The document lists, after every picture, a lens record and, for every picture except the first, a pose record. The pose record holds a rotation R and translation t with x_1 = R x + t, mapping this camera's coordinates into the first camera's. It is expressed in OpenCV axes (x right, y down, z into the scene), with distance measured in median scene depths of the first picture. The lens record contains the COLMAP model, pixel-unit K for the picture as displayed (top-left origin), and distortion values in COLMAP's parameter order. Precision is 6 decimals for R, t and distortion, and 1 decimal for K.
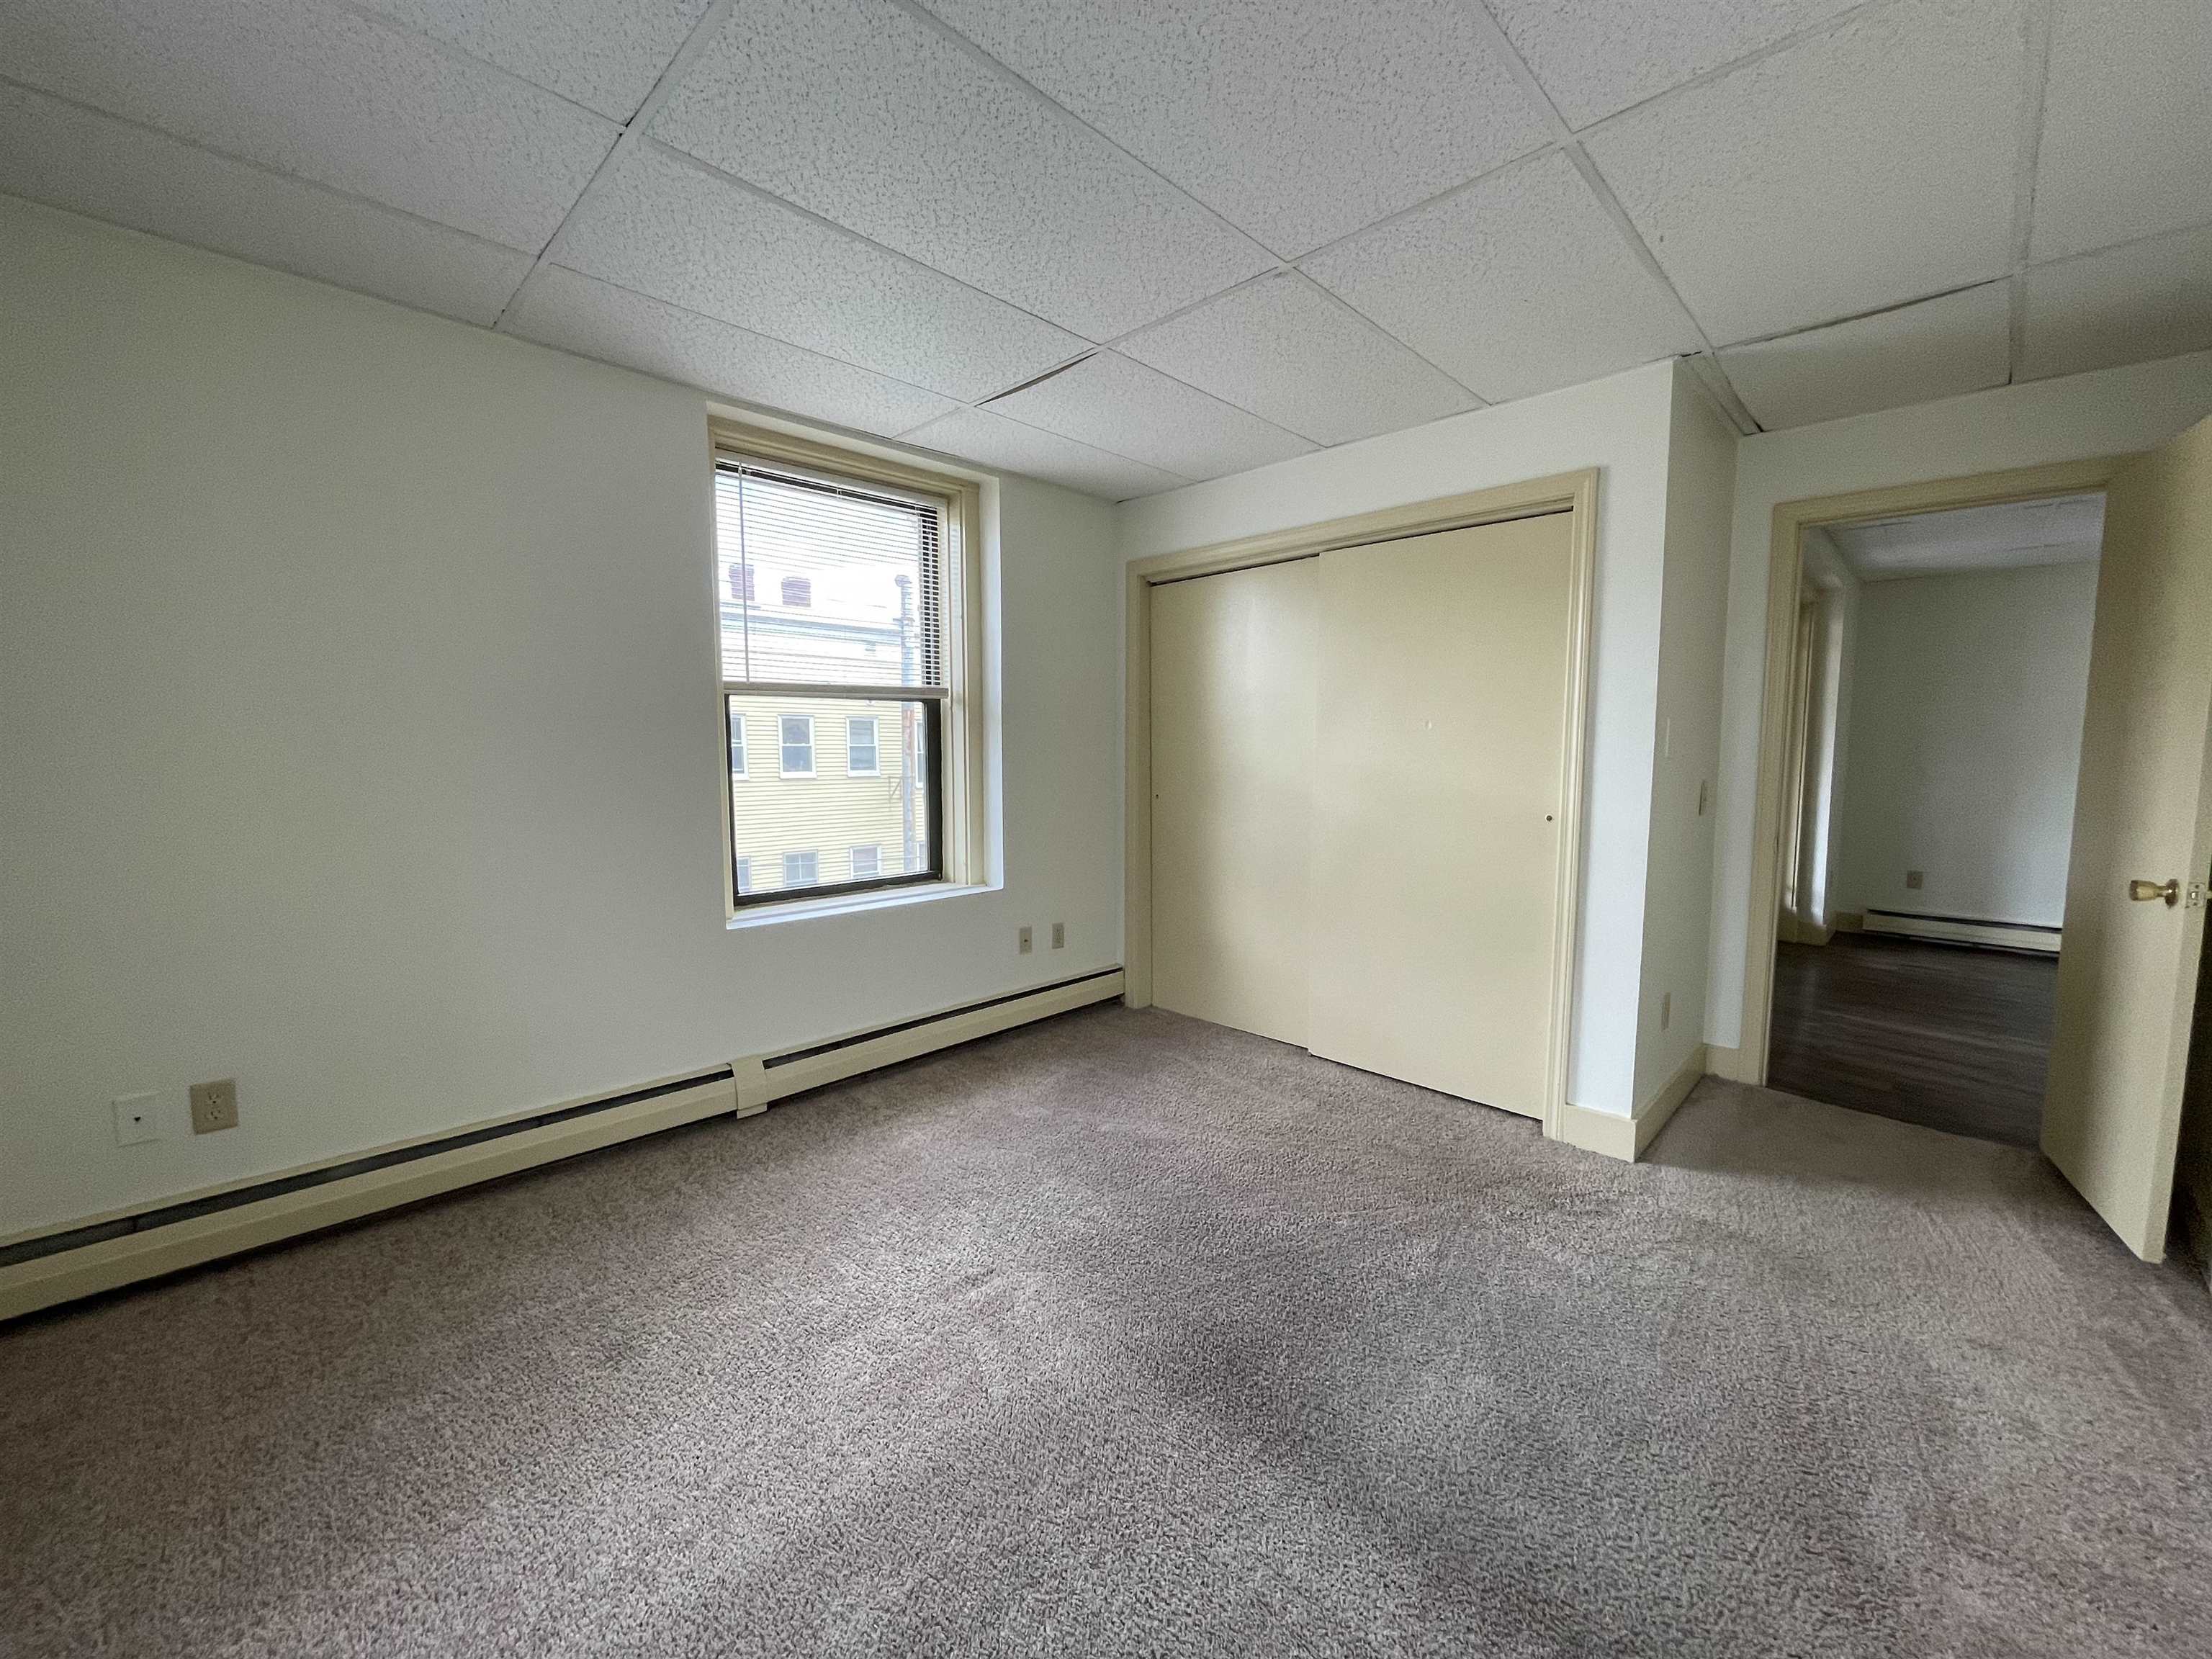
lens RADIAL K [[889.7, 0, 1099.1], [0, 889.7, 832.5], [0, 0, 1]] dist [-0.001422, -0.000197]
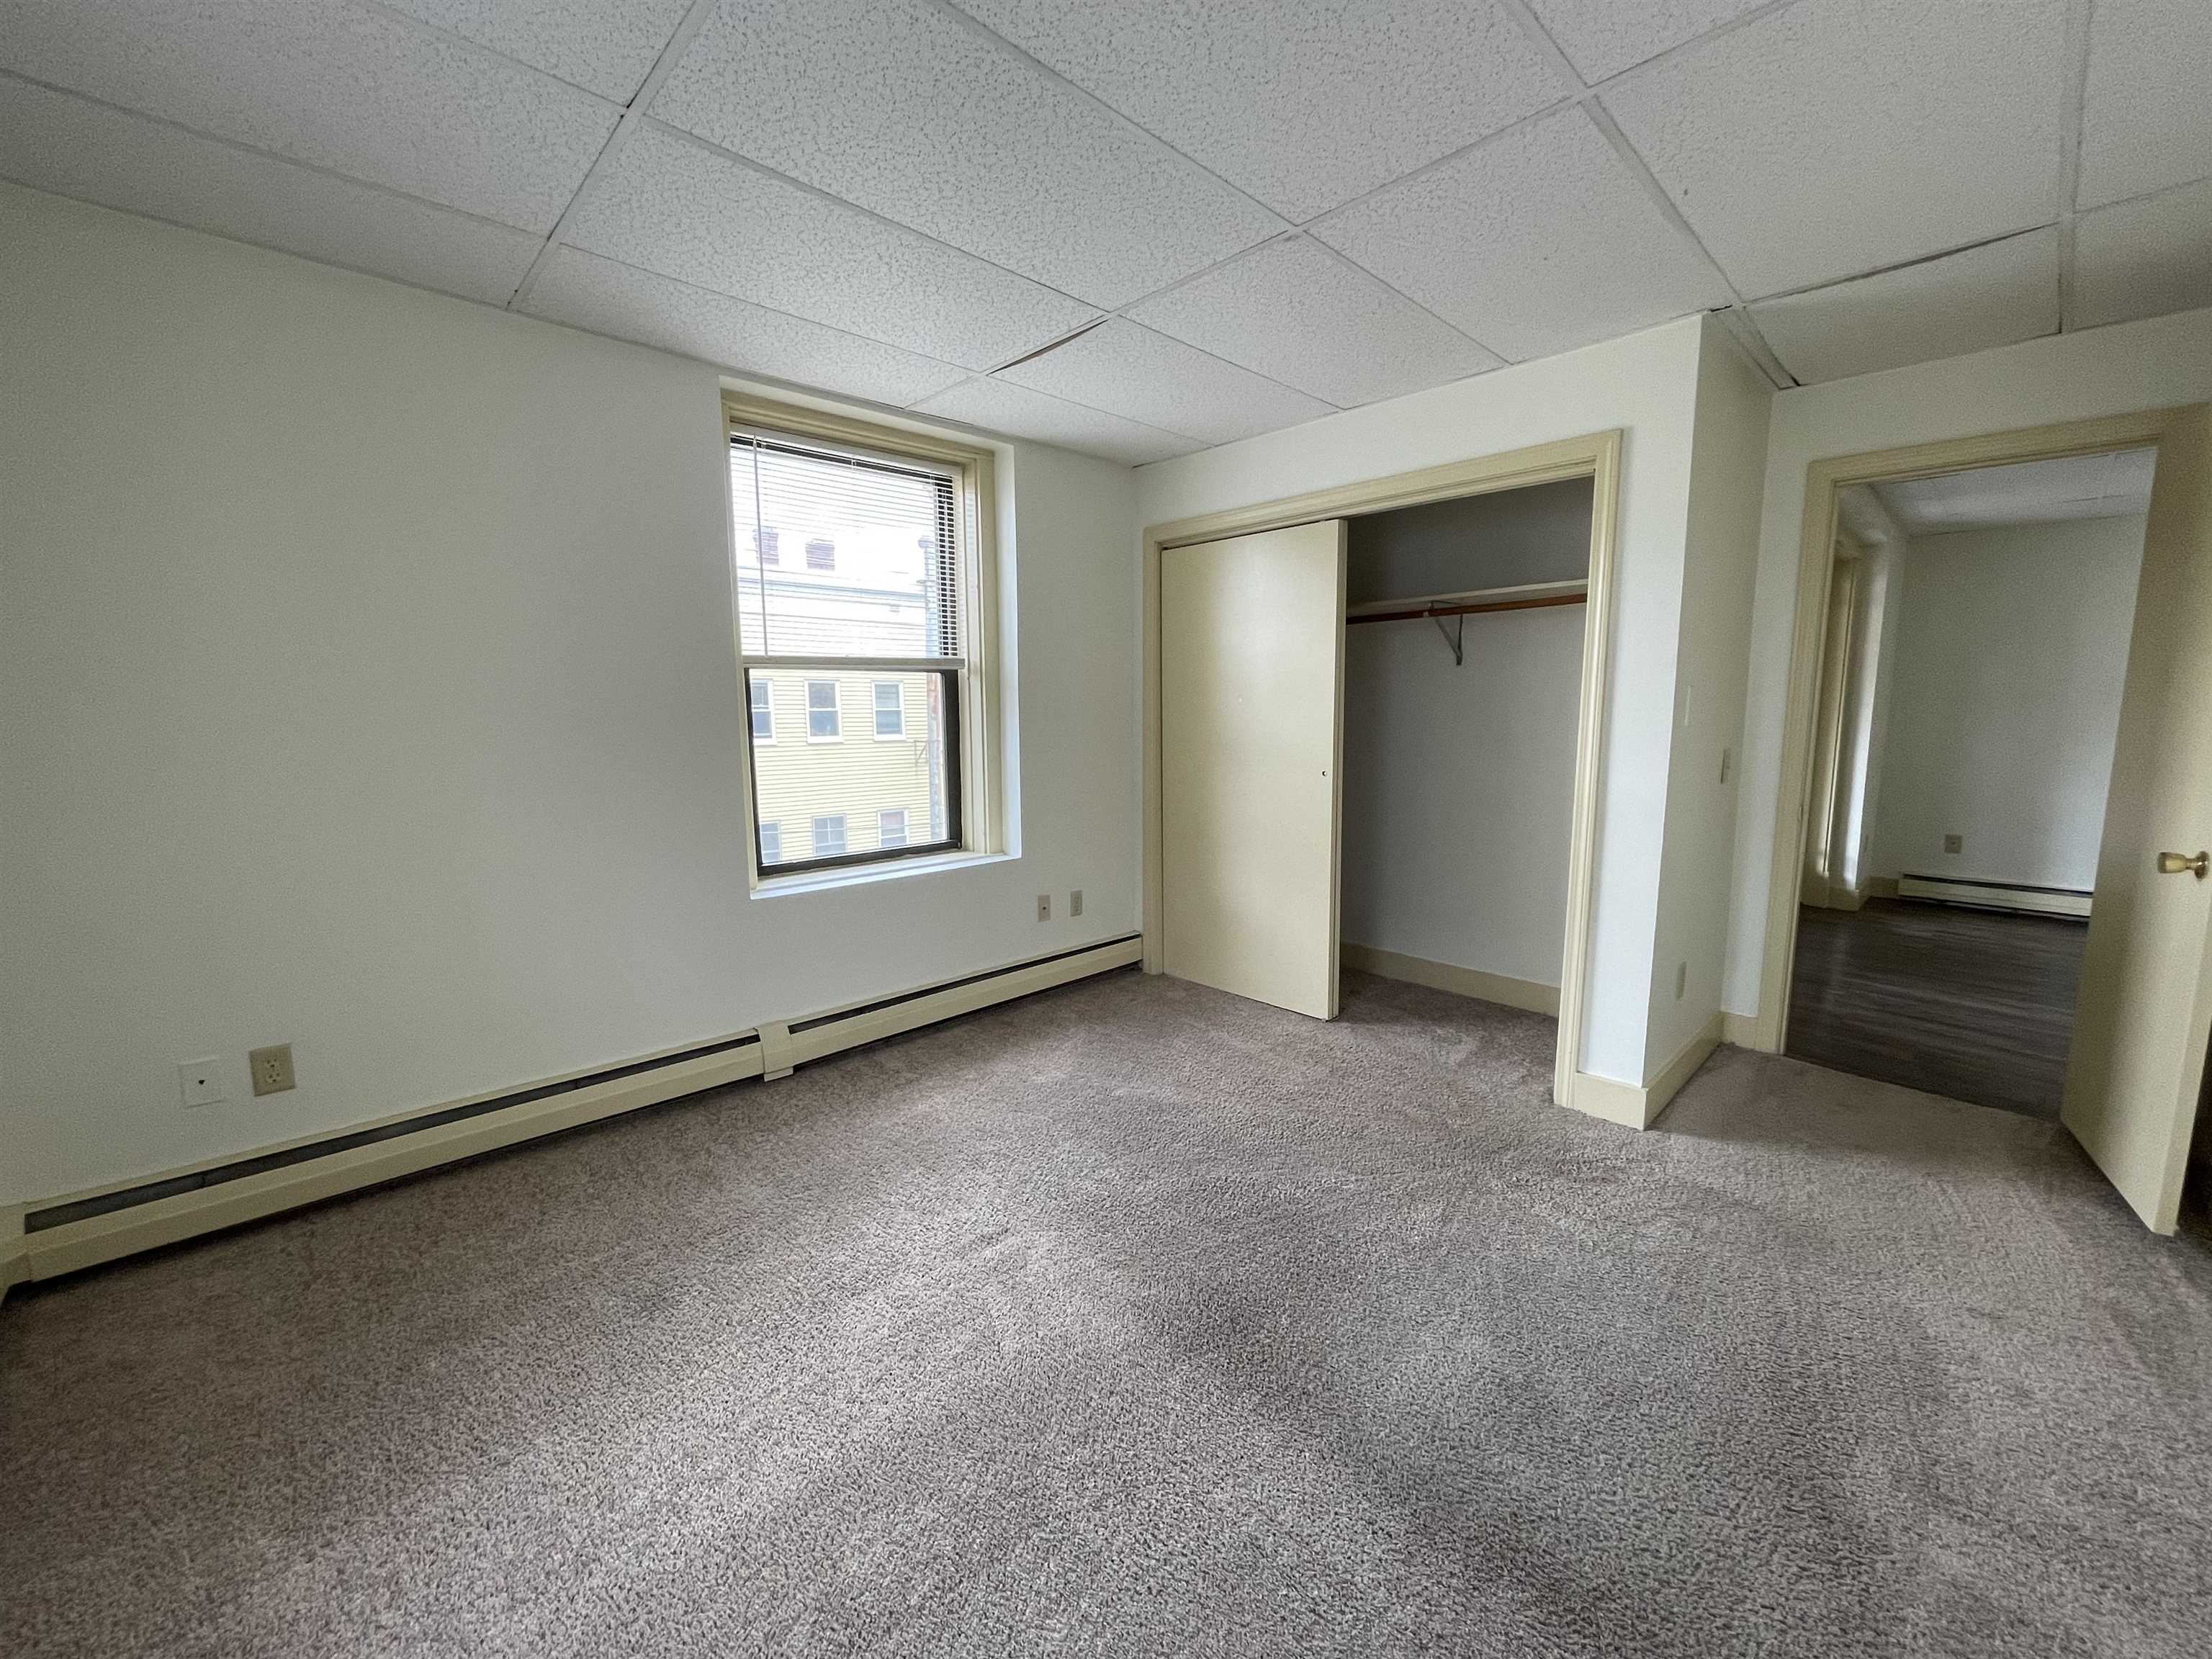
lens RADIAL K [[890.8, 0, 1100.1], [0, 890.8, 831.4], [0, 0, 1]] dist [-0.002584, 0.000456]
pose [[0.999531, -0.002972, -0.030467, 0.021221], [0.004274, 0.999076, 0.042766, -0.015801], [0.030312, -0.042876, 0.998620, -0.014059]]
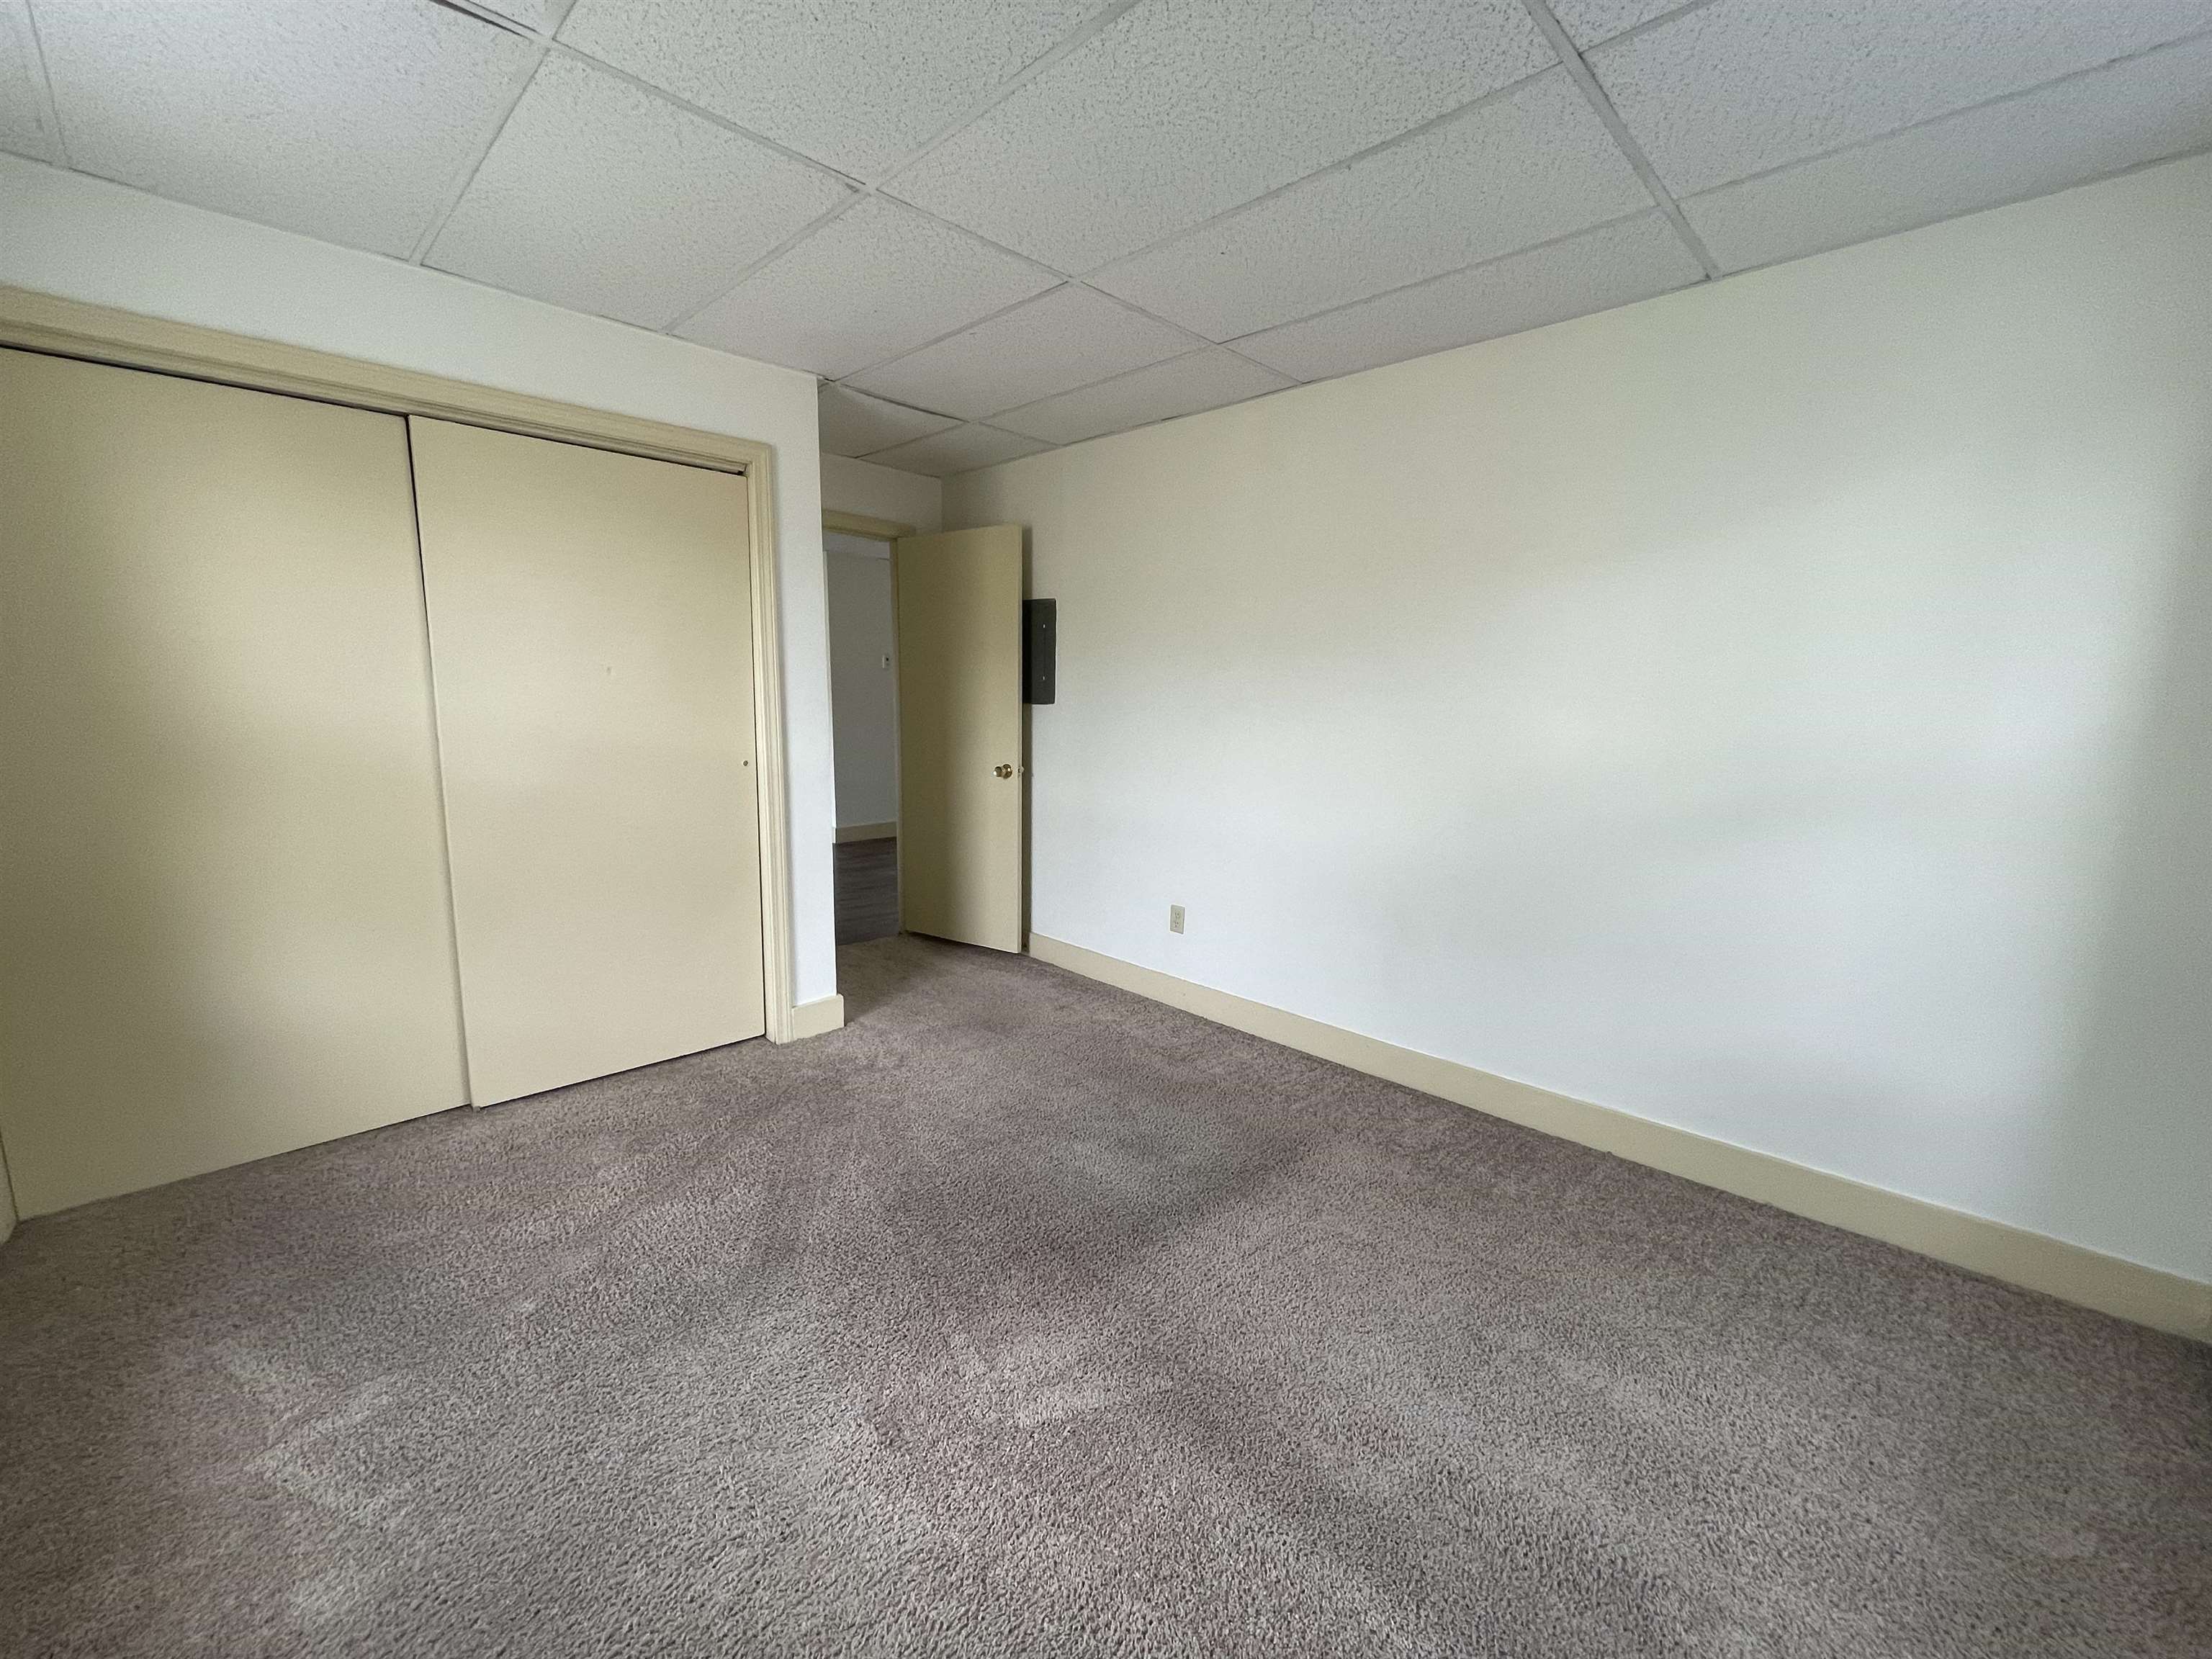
lens RADIAL K [[890.8, 0, 1100.1], [0, 890.8, 831.4], [0, 0, 1]] dist [-0.002584, 0.000456]
pose [[0.001470, -0.162202, 0.986756, -0.741942], [0.074964, 0.983999, 0.161637, -0.099799], [-0.997185, 0.073734, 0.013606, 0.725118]]
